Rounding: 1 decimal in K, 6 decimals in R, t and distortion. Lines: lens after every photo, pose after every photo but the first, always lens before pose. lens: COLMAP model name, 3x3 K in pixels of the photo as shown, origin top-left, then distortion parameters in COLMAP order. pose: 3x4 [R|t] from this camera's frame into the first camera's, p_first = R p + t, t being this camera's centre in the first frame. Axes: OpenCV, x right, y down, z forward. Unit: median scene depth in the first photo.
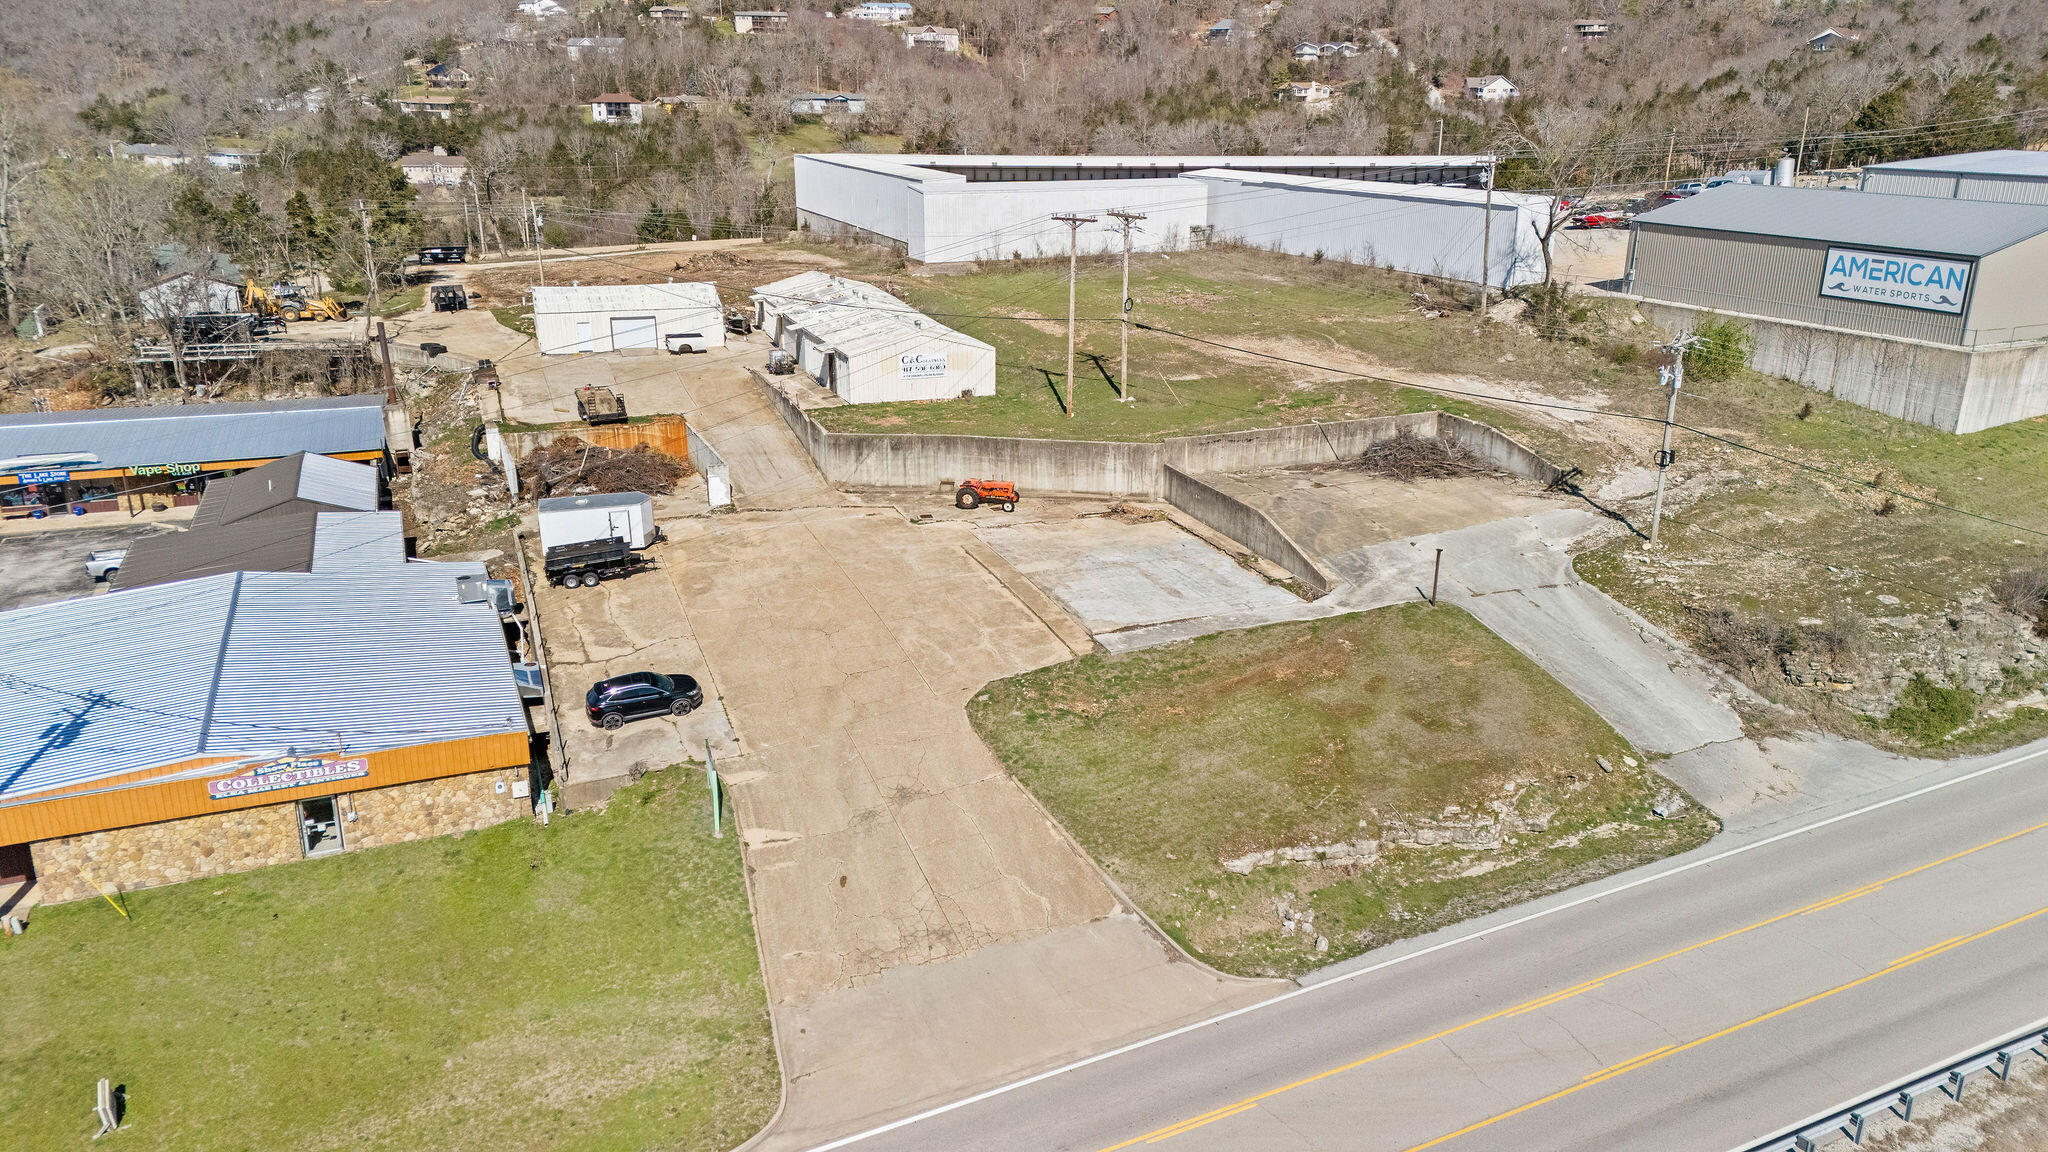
lens RADIAL K [[1485.8, 0, 1031.6], [0, 1485.8, 574.7], [0, 0, 1]] dist [0.092806, -0.087245]
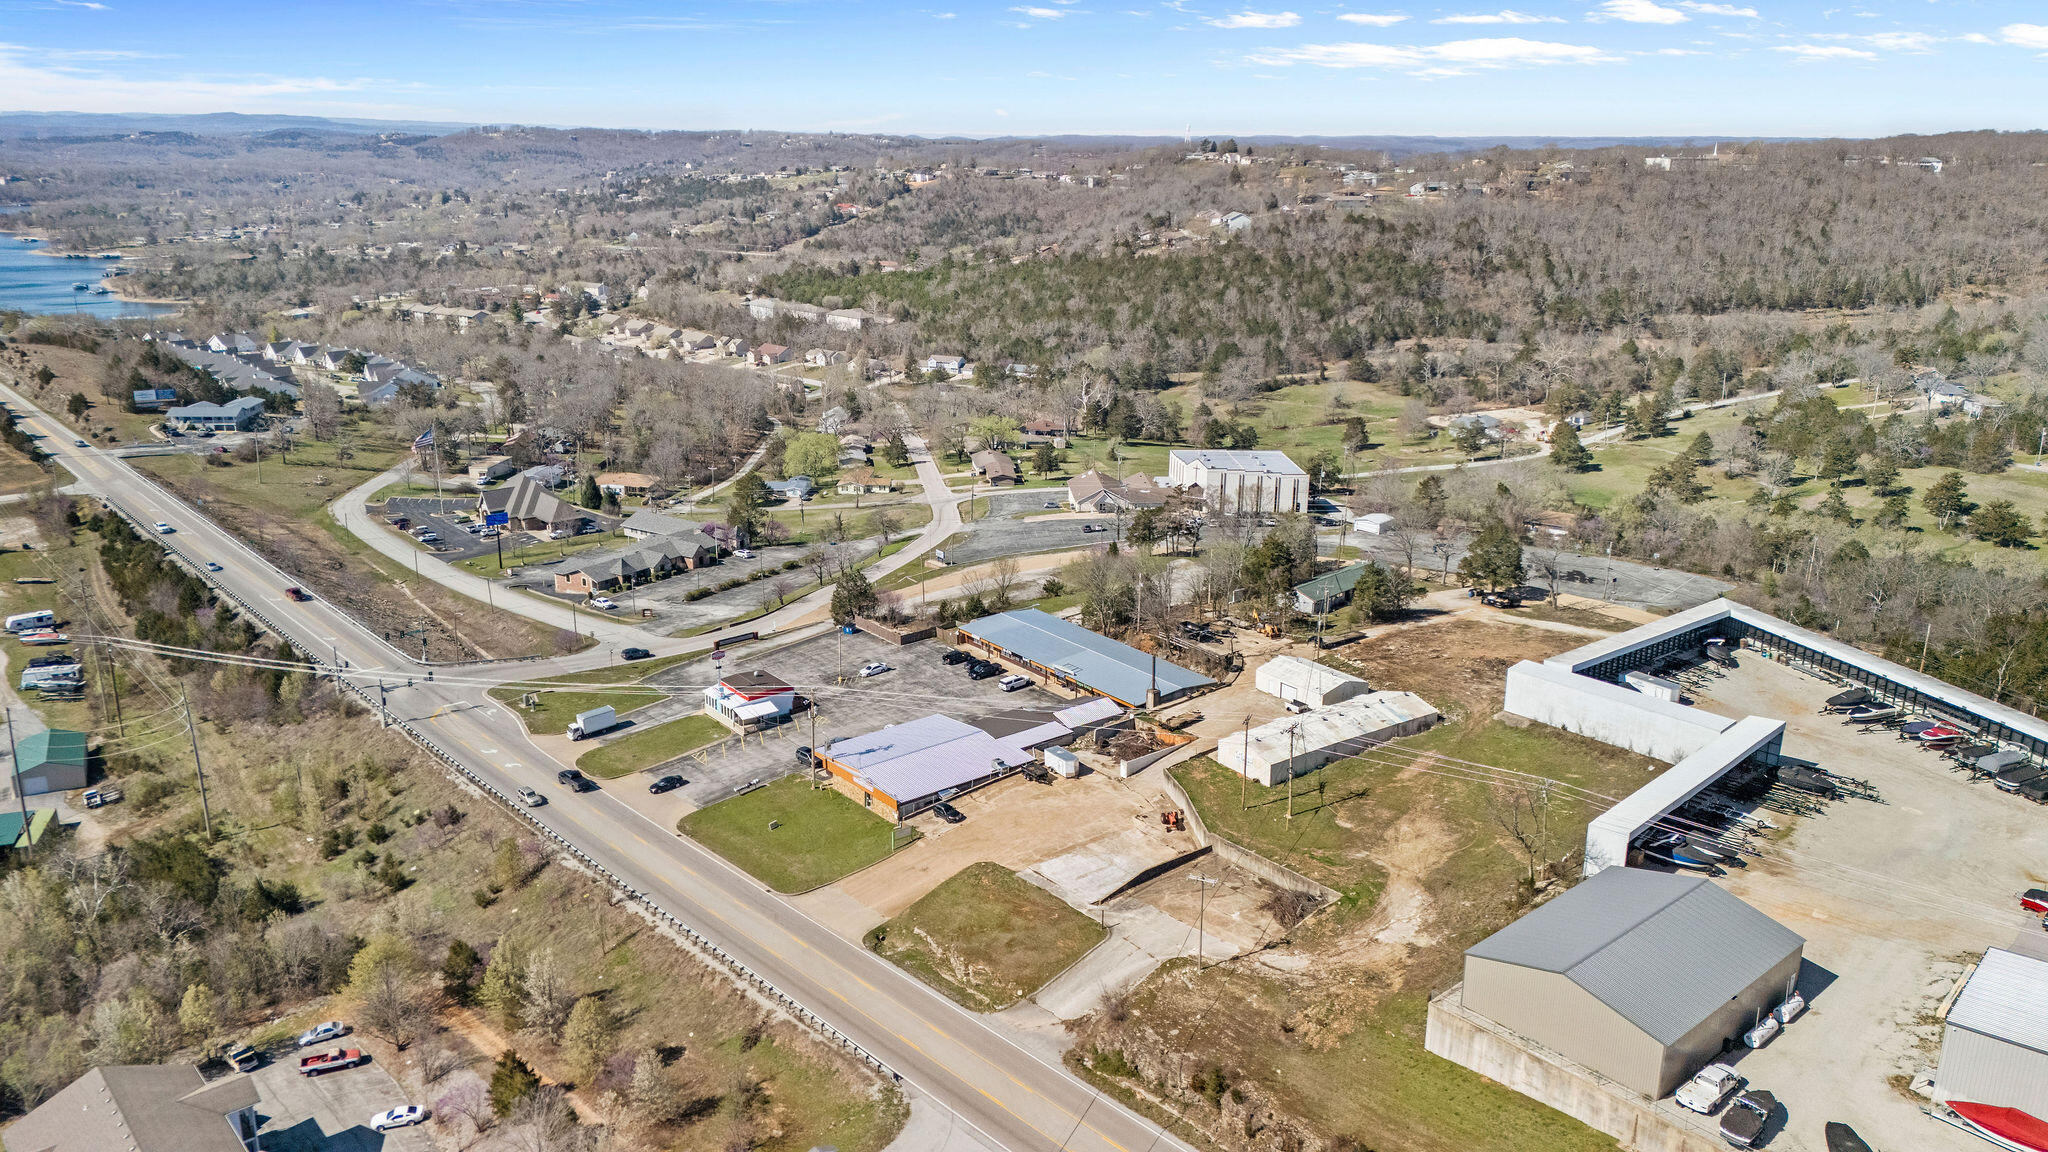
lens RADIAL K [[1485.8, 0, 1031.6], [0, 1485.8, 574.7], [0, 0, 1]] dist [0.092806, -0.087245]
pose [[0.289598, 0.265574, -0.919567, 2.368930], [-0.312080, 0.934433, 0.171584, -0.913114], [0.904842, 0.237288, 0.353490, -0.049489]]
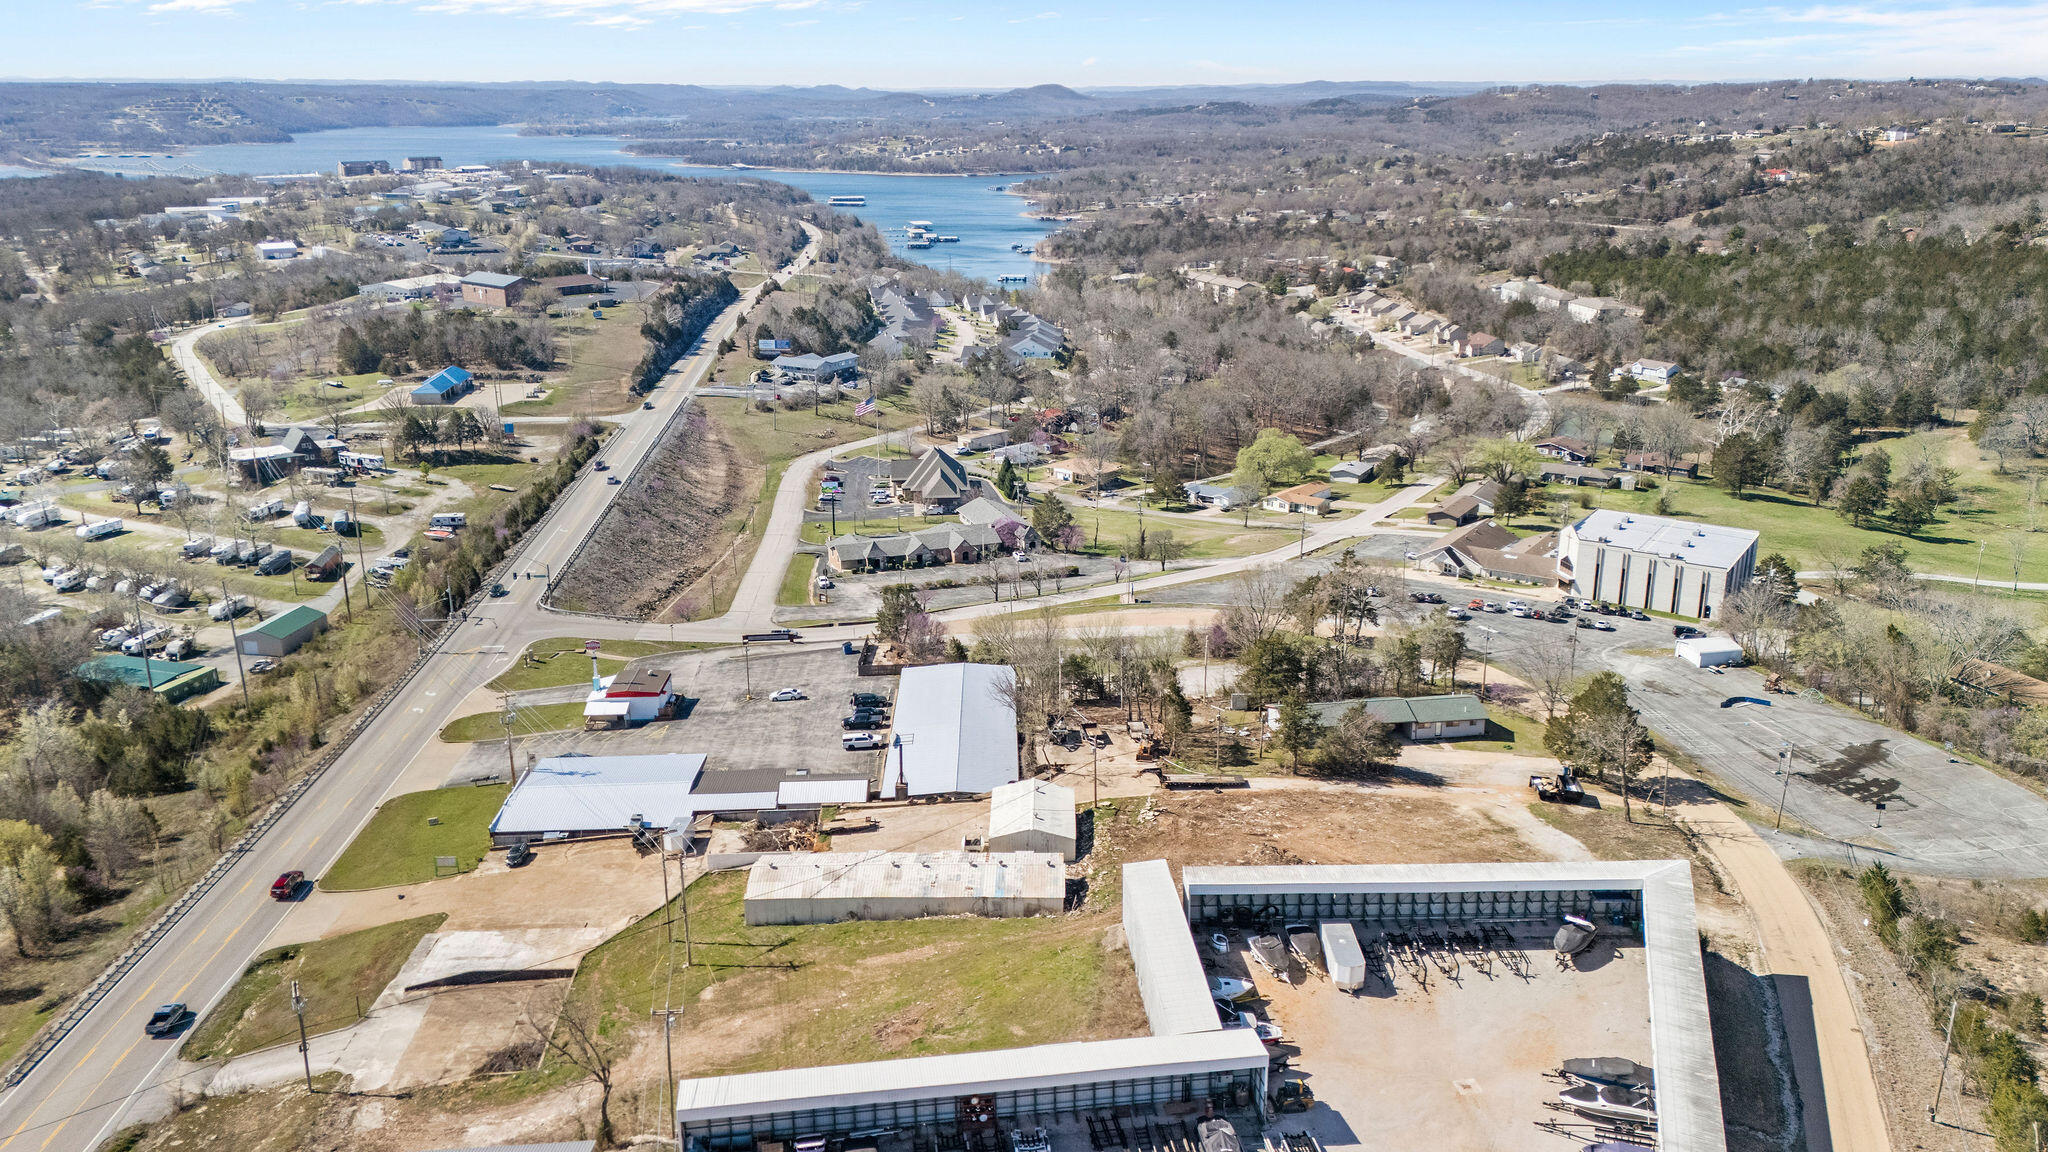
lens RADIAL K [[1573.3, 0, 1024.0], [0, 1573.3, 576.0], [0, 0, 1]] dist [0.095281, -0.109597]
pose [[-0.350421, 0.269304, -0.897040, 1.868724], [-0.291717, 0.878745, 0.377769, -1.711499], [0.890004, 0.394060, -0.229370, 2.214535]]
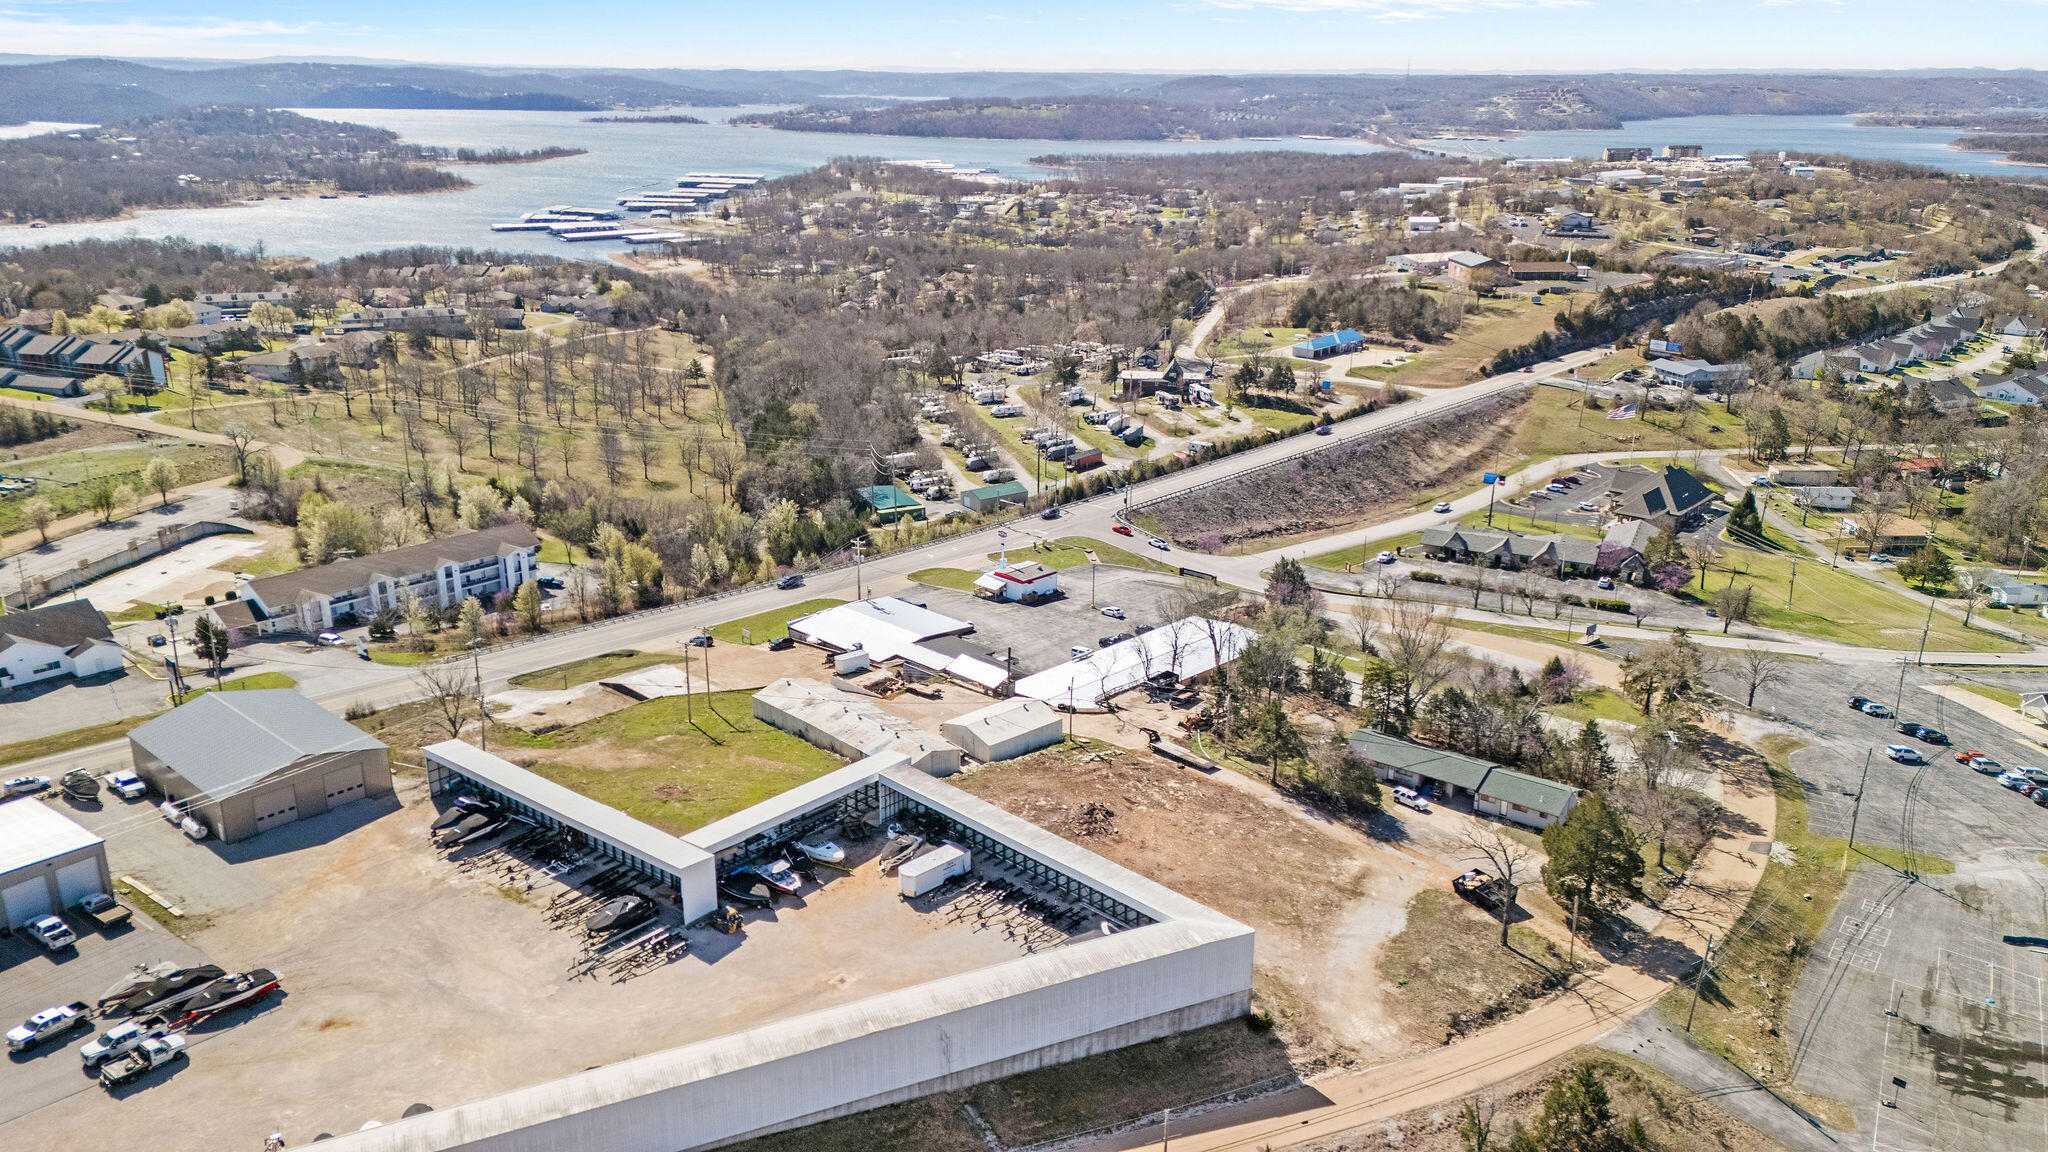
lens RADIAL K [[1485.8, 0, 1031.6], [0, 1485.8, 574.7], [0, 0, 1]] dist [0.092806, -0.087245]
pose [[-0.917672, 0.111381, -0.381408, 0.587766], [-0.138449, 0.810117, 0.569686, -2.290980], [0.372437, 0.575591, -0.728001, 3.811412]]
